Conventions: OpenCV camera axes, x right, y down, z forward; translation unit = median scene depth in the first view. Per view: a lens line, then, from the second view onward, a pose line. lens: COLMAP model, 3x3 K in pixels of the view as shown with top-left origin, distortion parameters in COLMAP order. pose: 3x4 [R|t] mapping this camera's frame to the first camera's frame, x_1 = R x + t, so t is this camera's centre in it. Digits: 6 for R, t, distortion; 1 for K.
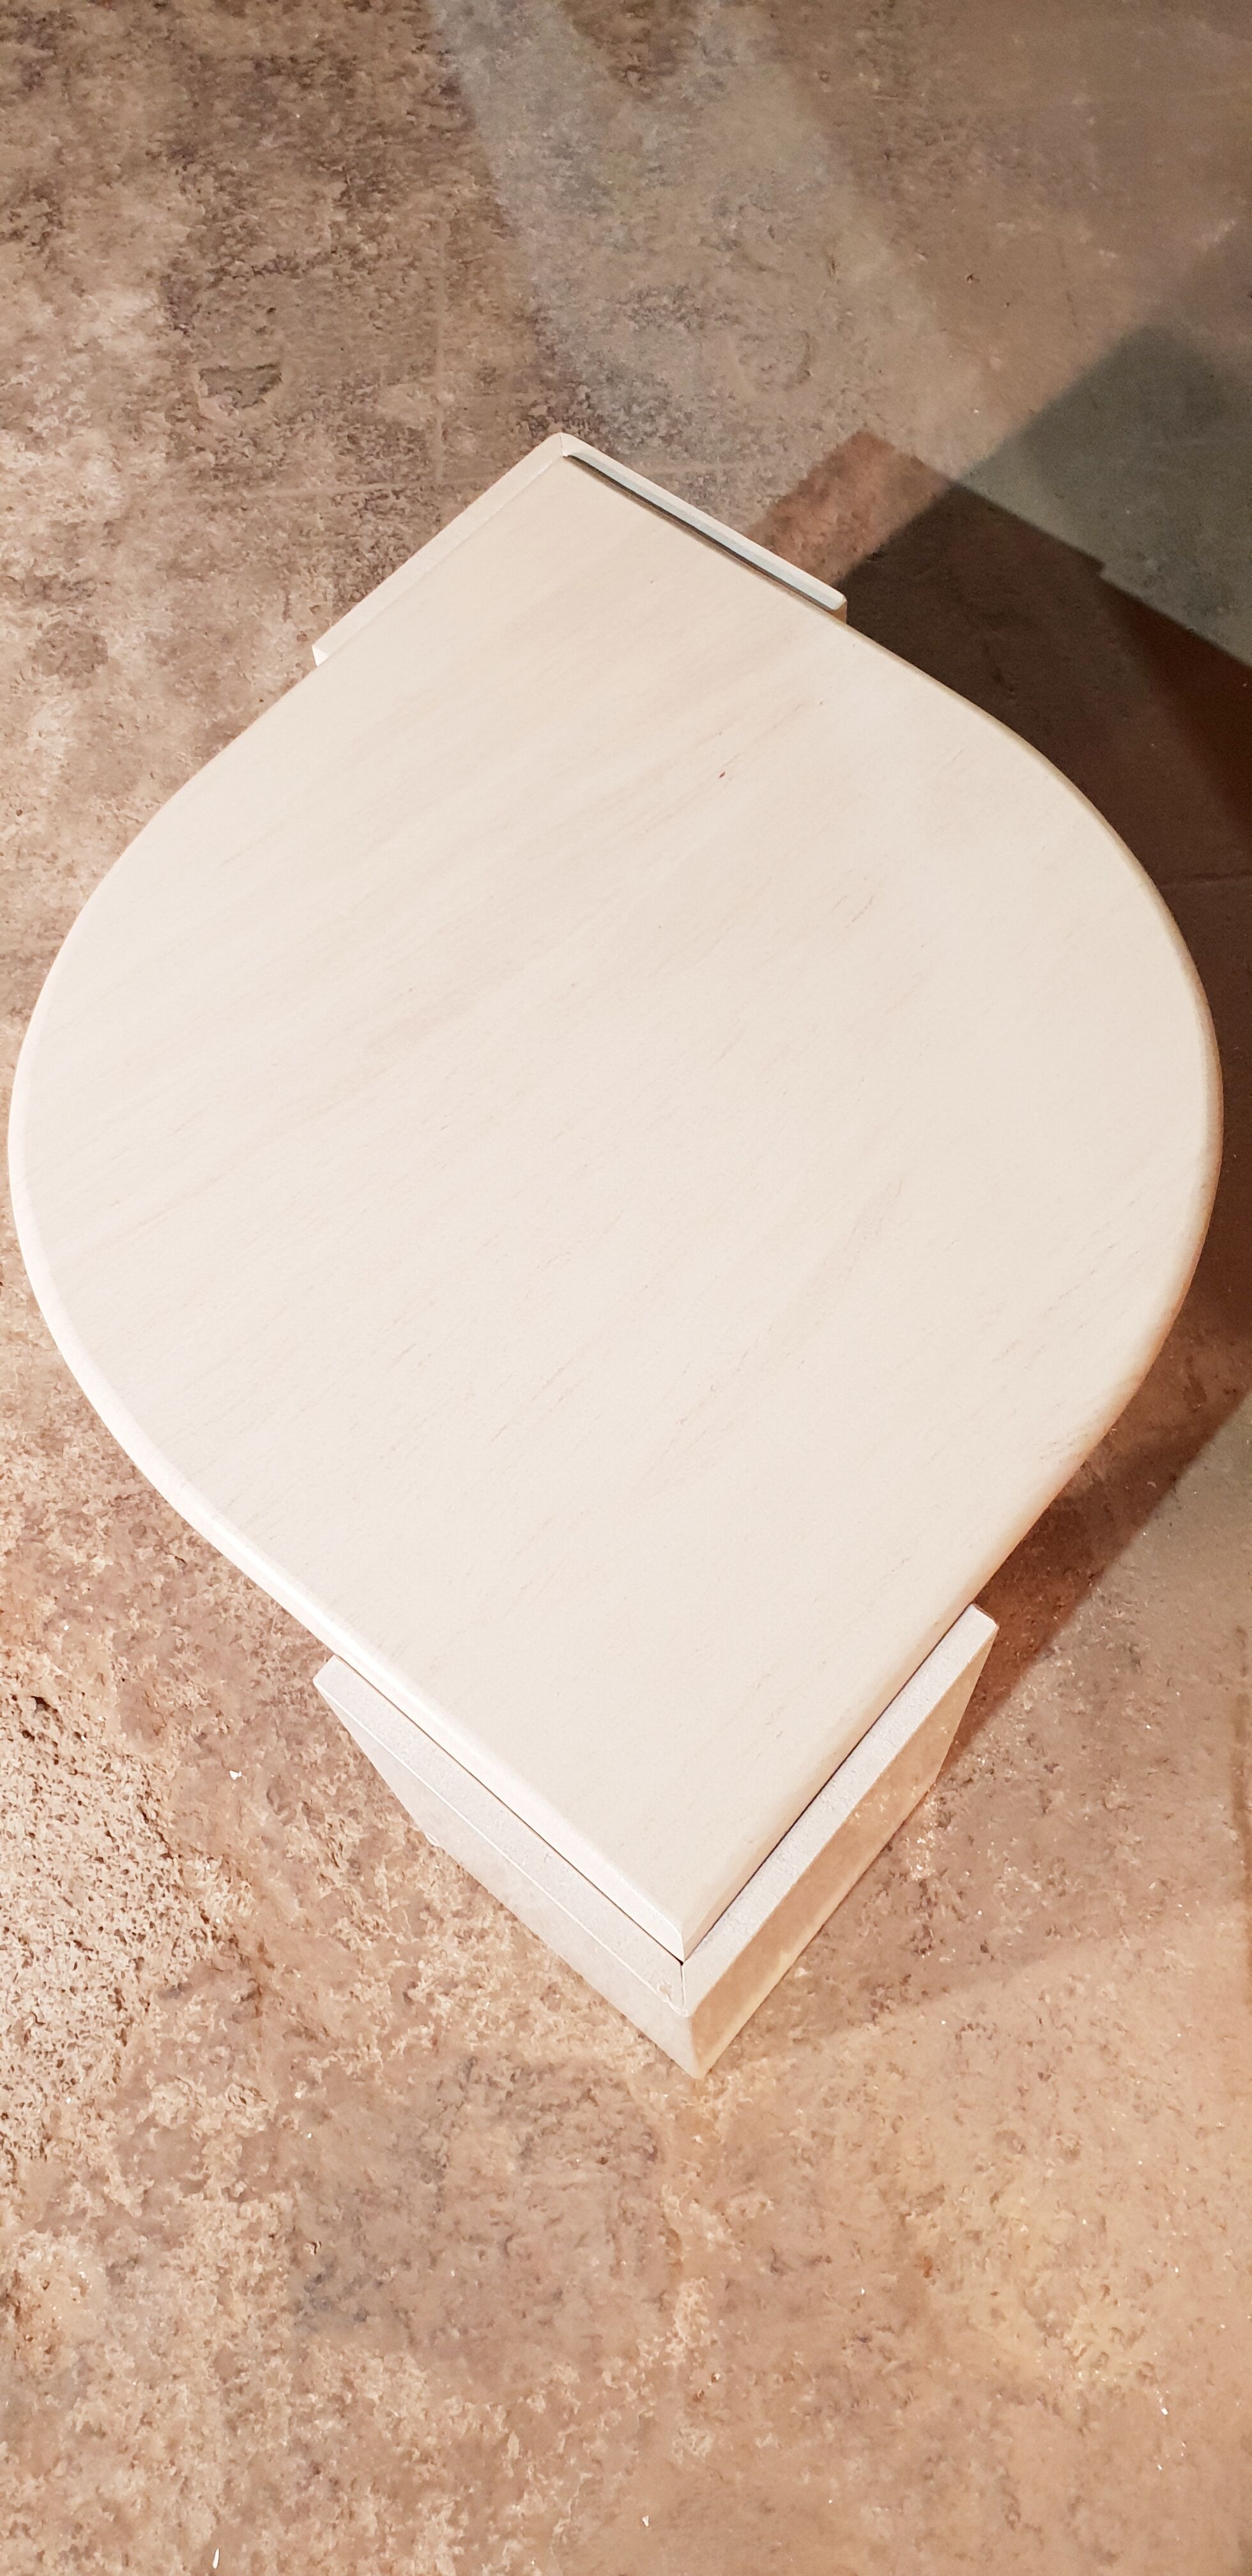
lens RADIAL K [[2086.5, 0, 645.8], [0, 2086.5, 1261.9], [0, 0, 1]] dist [0.047286, -0.068475]
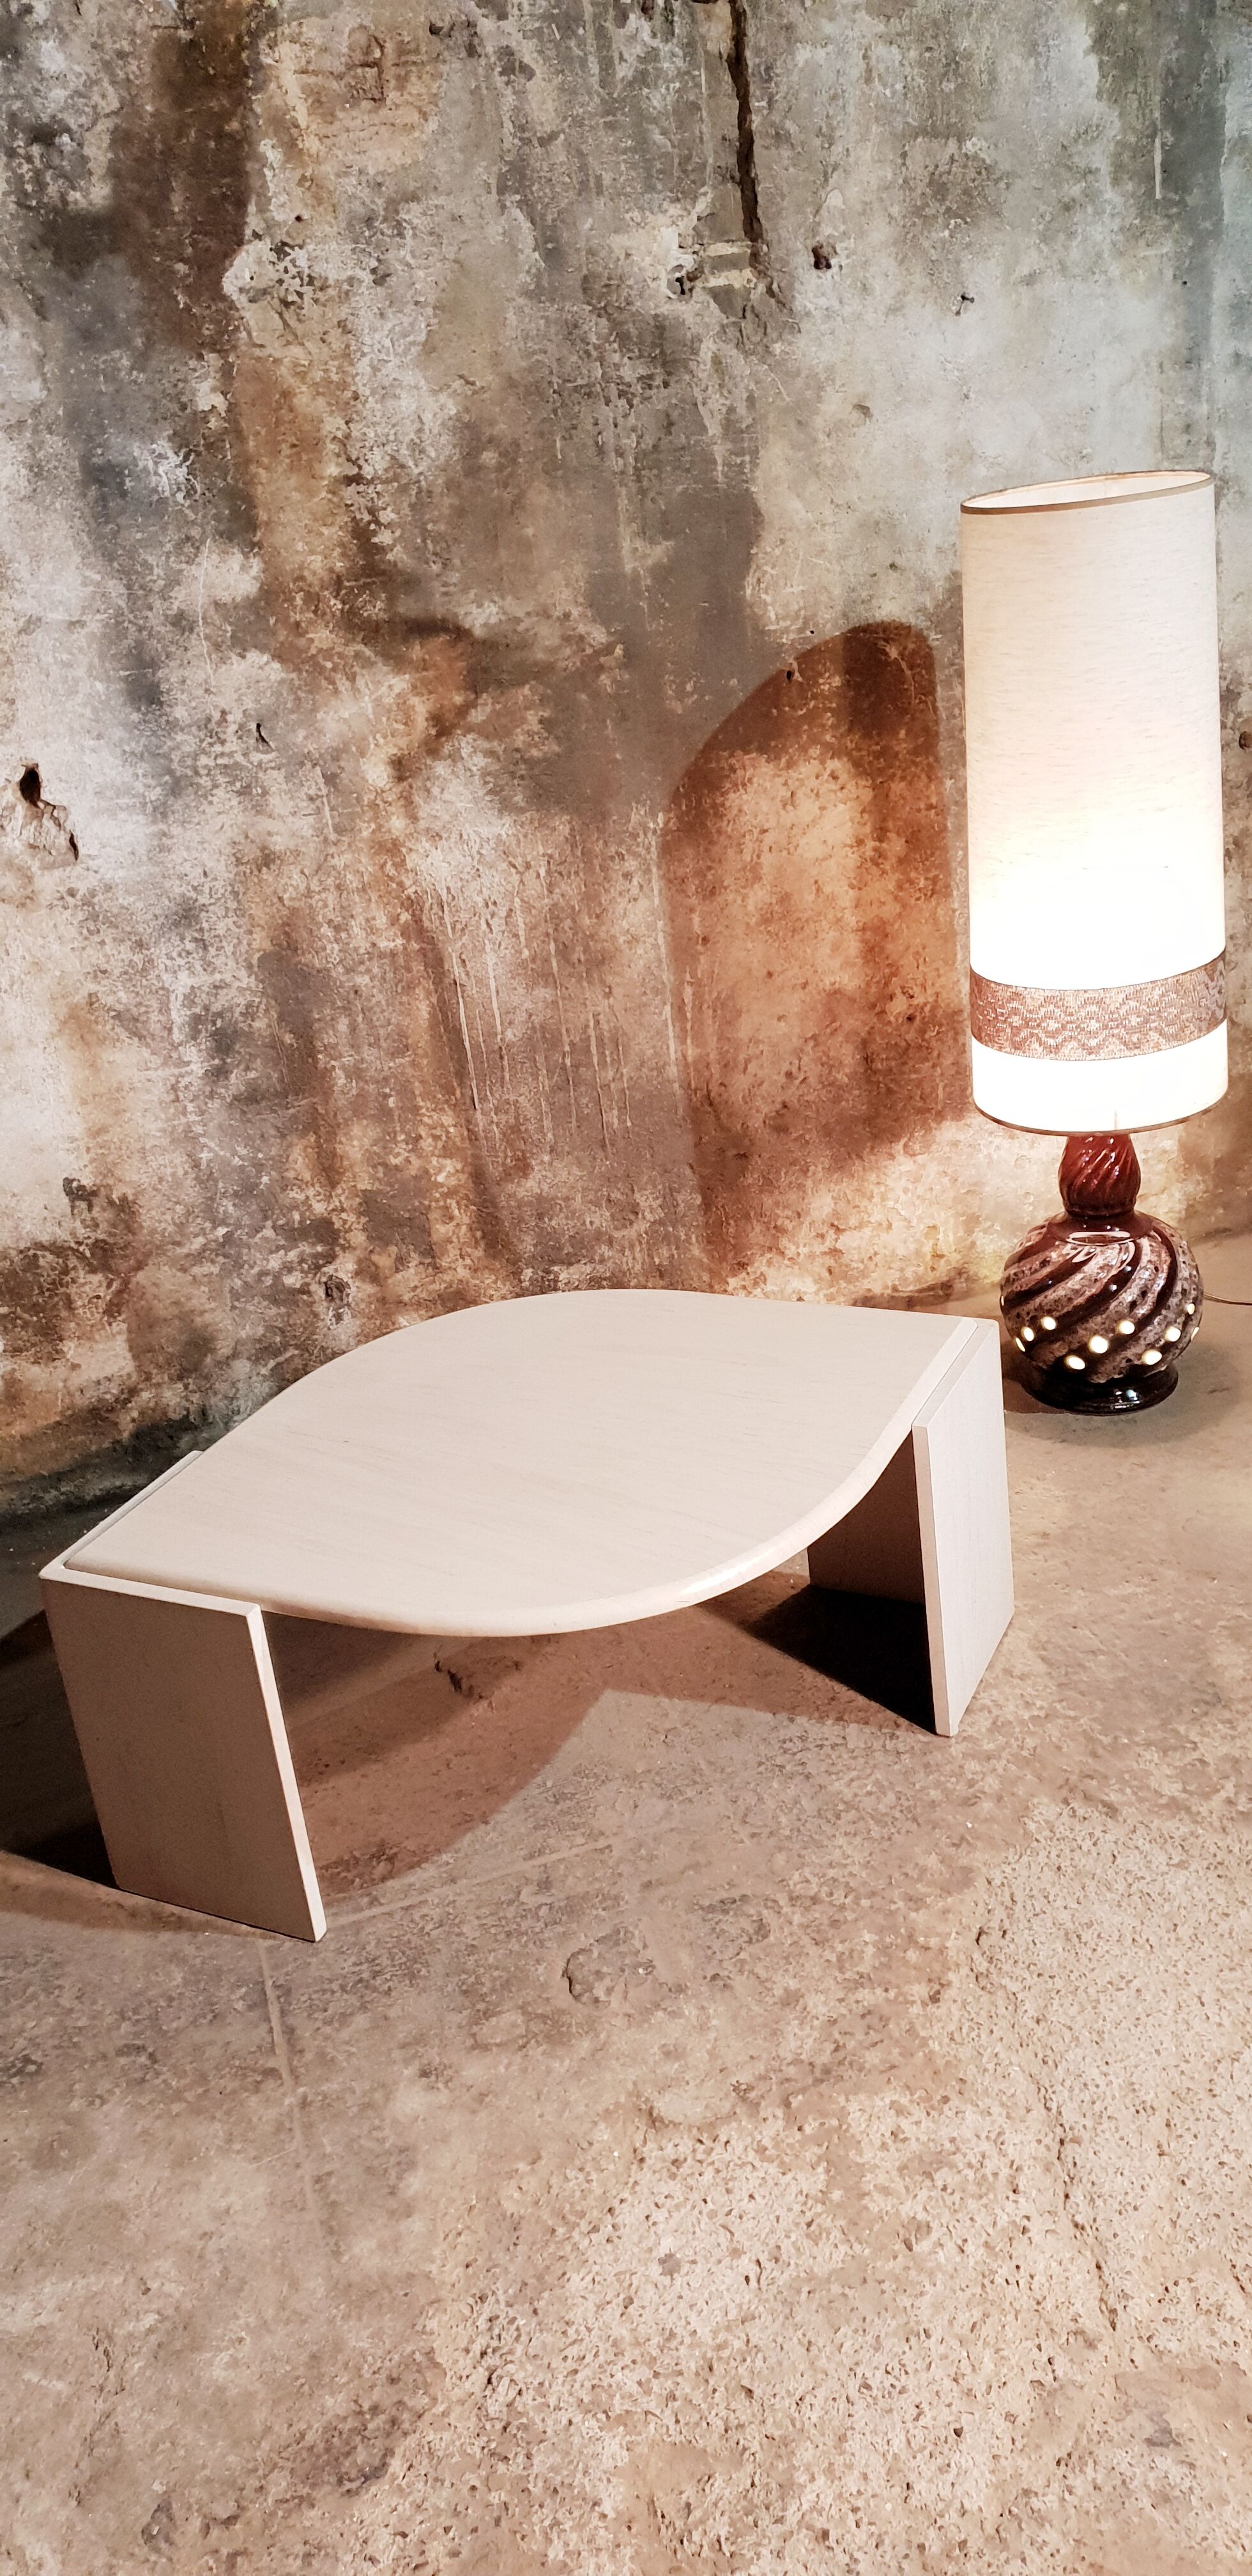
lens RADIAL K [[1997.9, 0, 634.0], [0, 1997.9, 1216.5], [0, 0, 1]] dist [0.200150, -0.520716]
pose [[-0.252632, -0.314401, 0.915057, -1.391088], [0.911815, 0.239019, 0.333861, -0.584064], [-0.323682, 0.918707, 0.226292, 0.382646]]
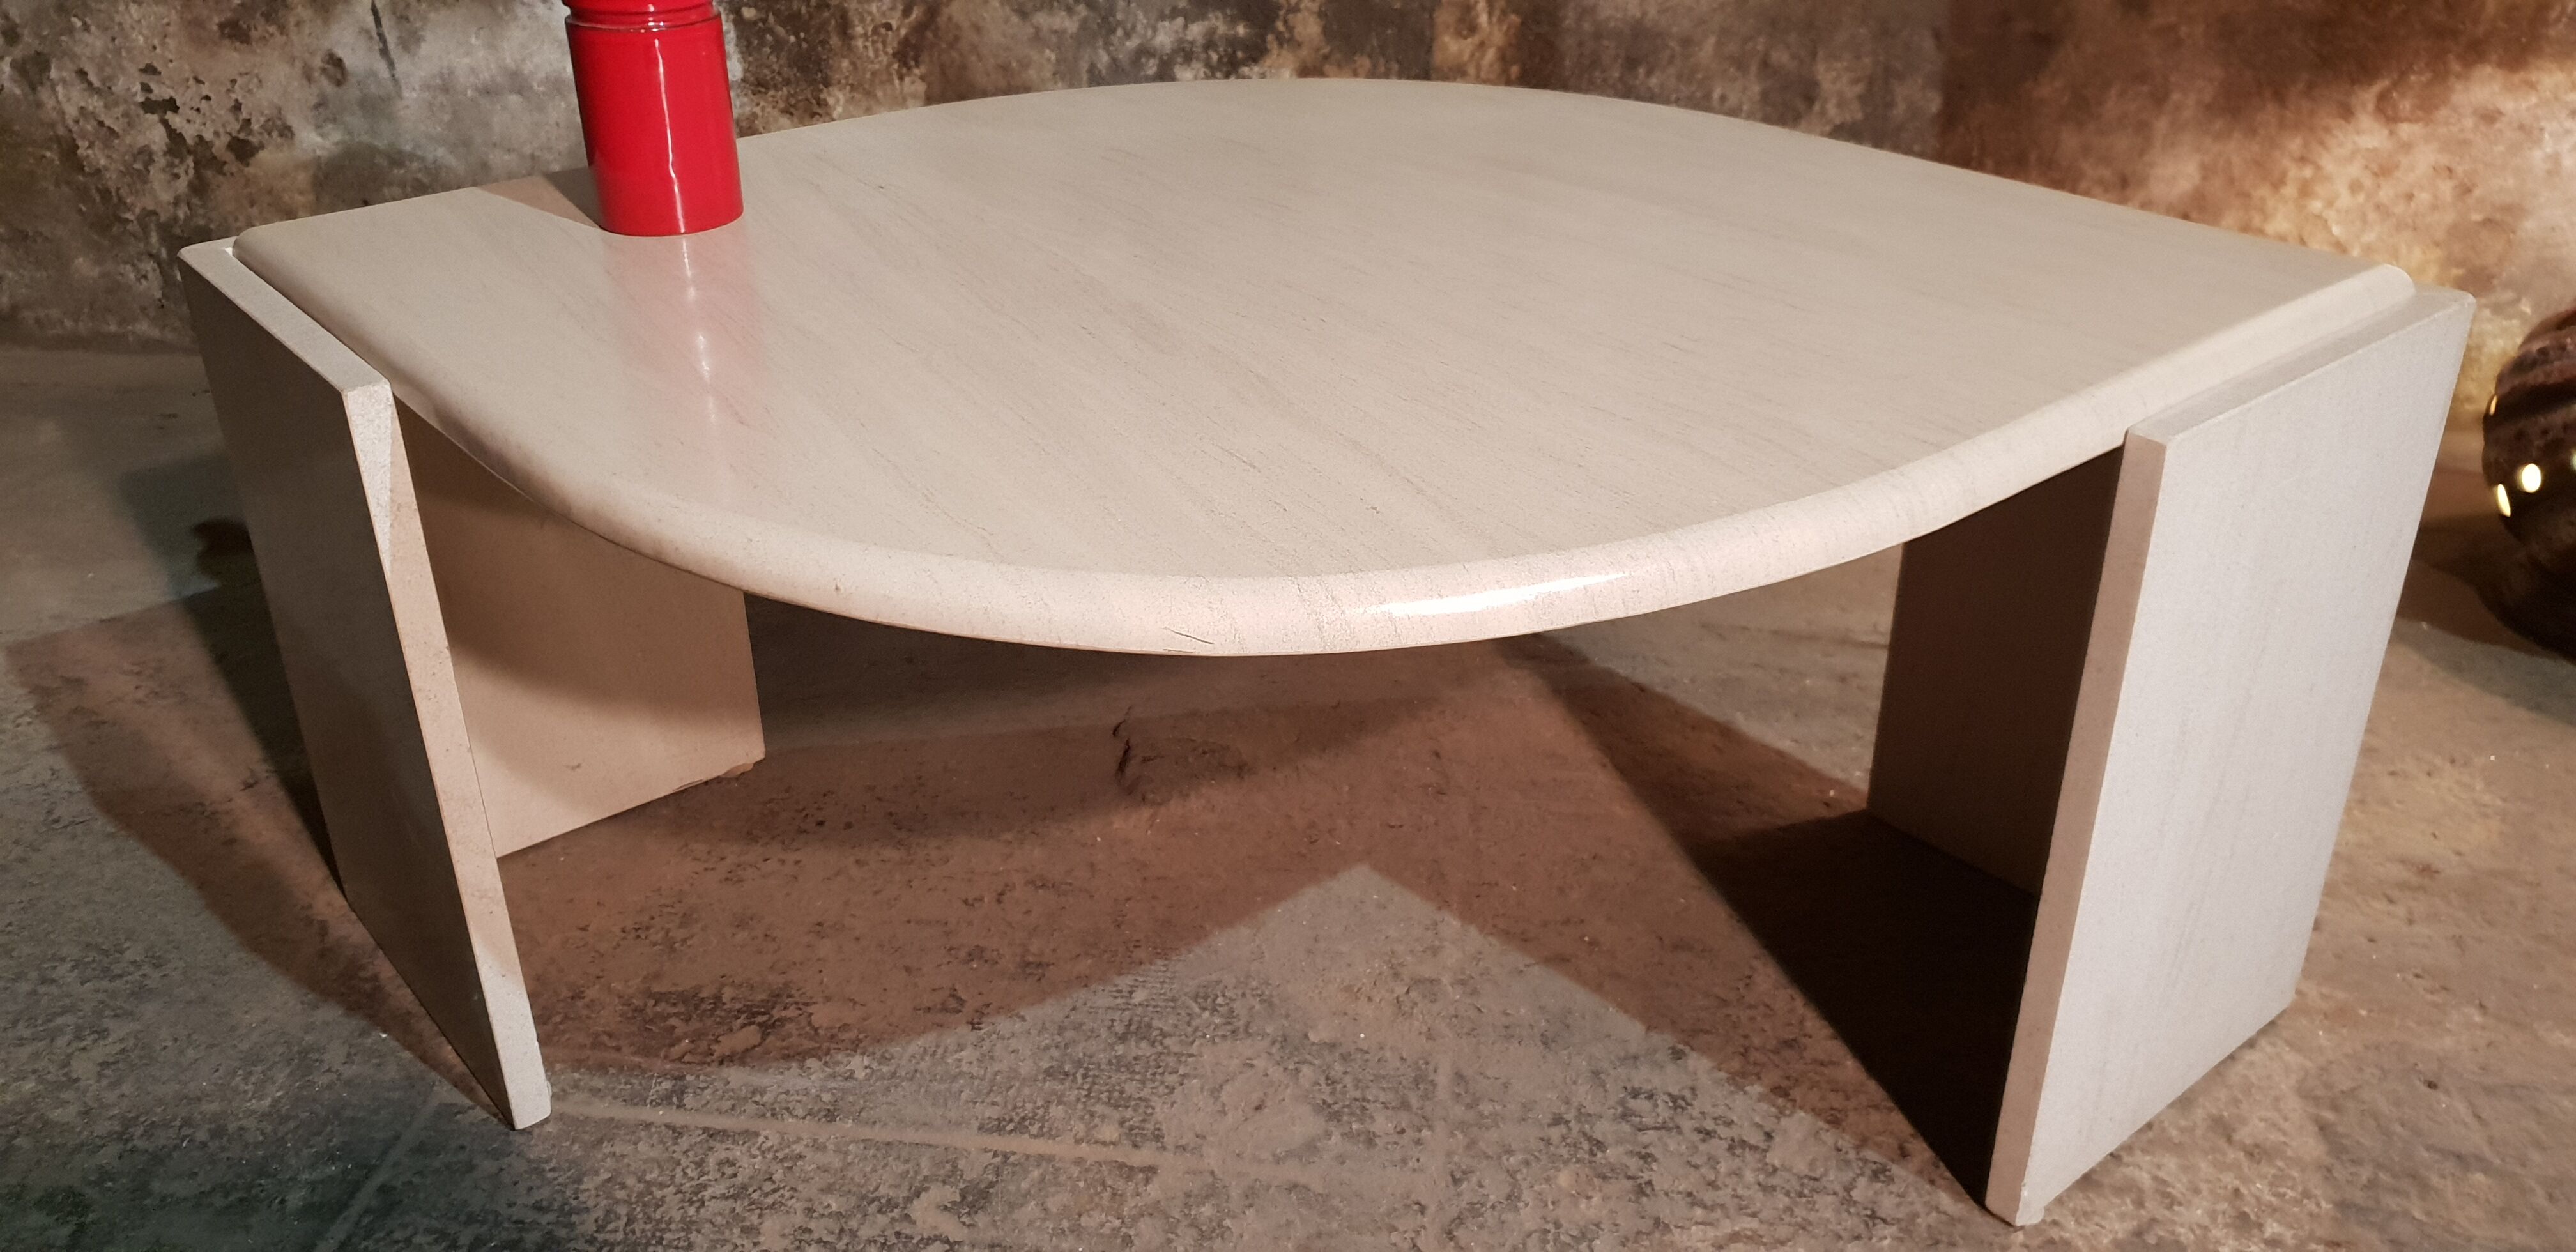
lens RADIAL K [[2026.6, 0, 1283.8], [0, 2026.6, 595.9], [0, 0, 1]] dist [-0.022536, 0.048062]
pose [[0.175243, -0.420070, 0.890411, -0.655461], [0.885321, 0.462881, 0.044133, -0.054856], [-0.430693, 0.780565, 0.453013, 0.687765]]
